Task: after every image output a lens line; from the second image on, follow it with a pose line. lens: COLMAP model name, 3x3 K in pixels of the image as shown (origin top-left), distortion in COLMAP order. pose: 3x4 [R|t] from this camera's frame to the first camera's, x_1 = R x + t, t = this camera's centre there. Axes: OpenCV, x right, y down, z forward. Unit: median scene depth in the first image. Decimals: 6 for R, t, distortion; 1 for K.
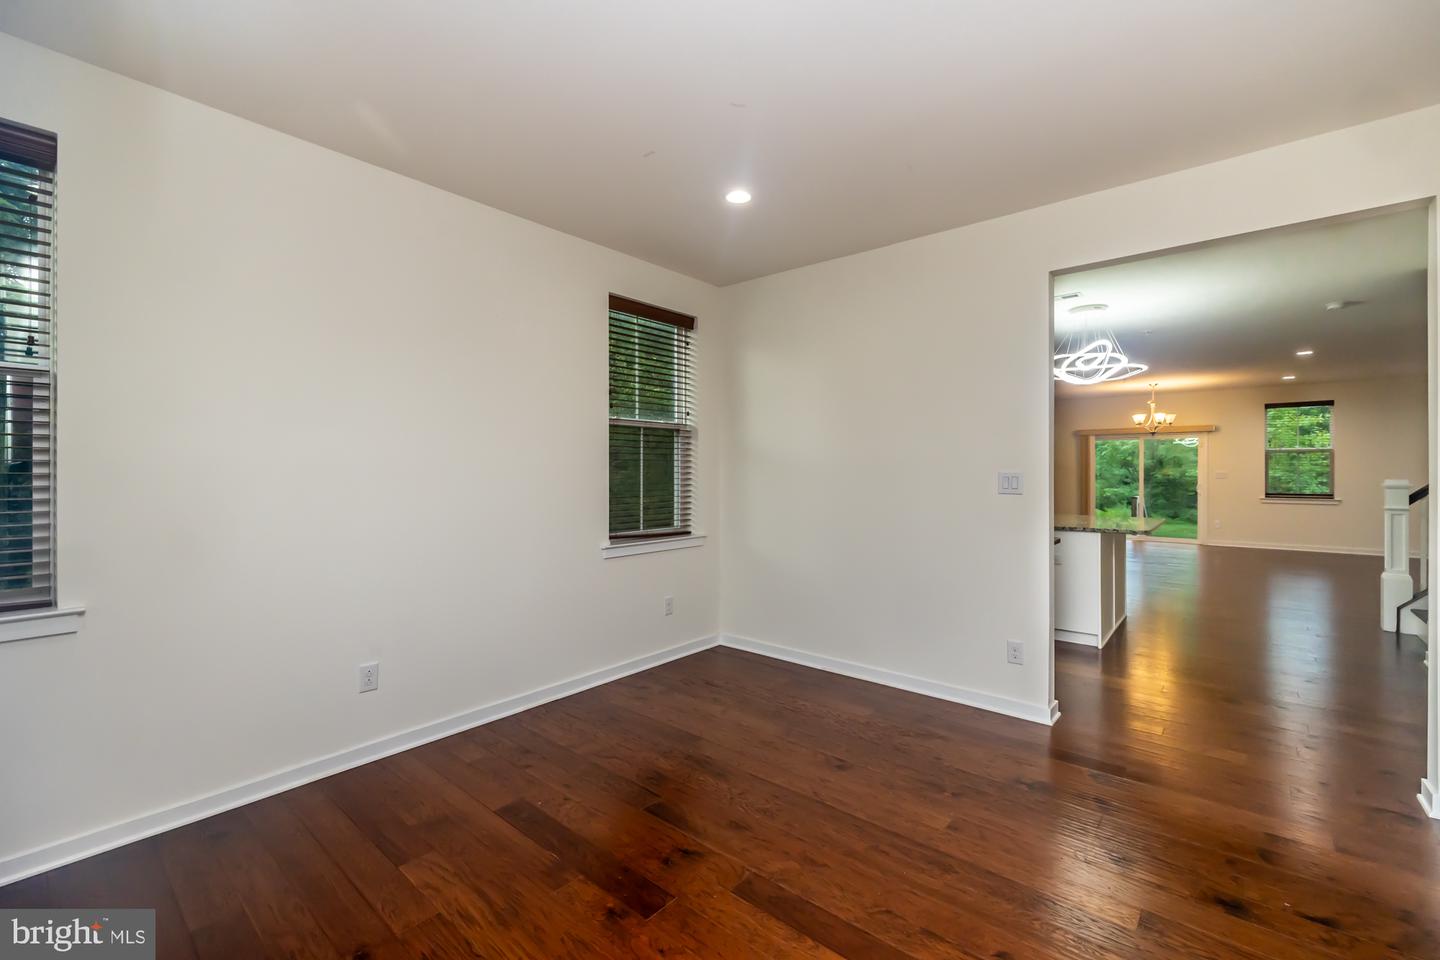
lens RADIAL K [[603.9, 0, 759.9], [0, 603.9, 461.9], [0, 0, 1]] dist [0.016545, 0.000043]
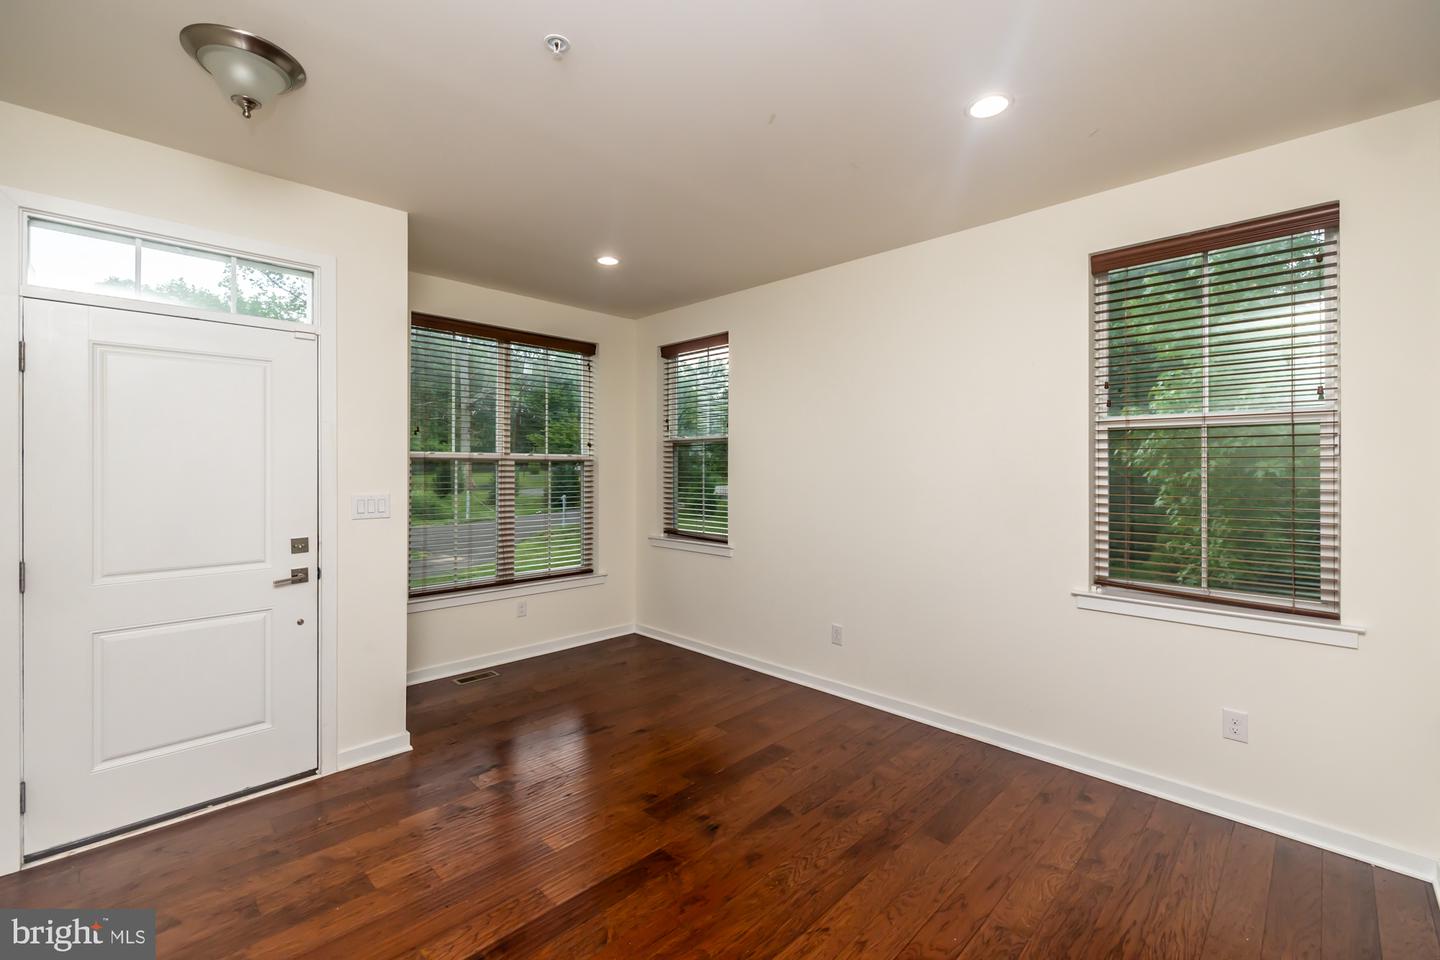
lens RADIAL K [[612.2, 0, 720.0], [0, 612.2, 480.0], [0, 0, 1]] dist [0.000022, 0.000102]
pose [[-0.125770, -0.010606, -0.992003, 0.753949], [-0.000295, 0.999943, -0.010653, 0.008864], [0.992059, -0.001047, -0.125766, 0.864210]]
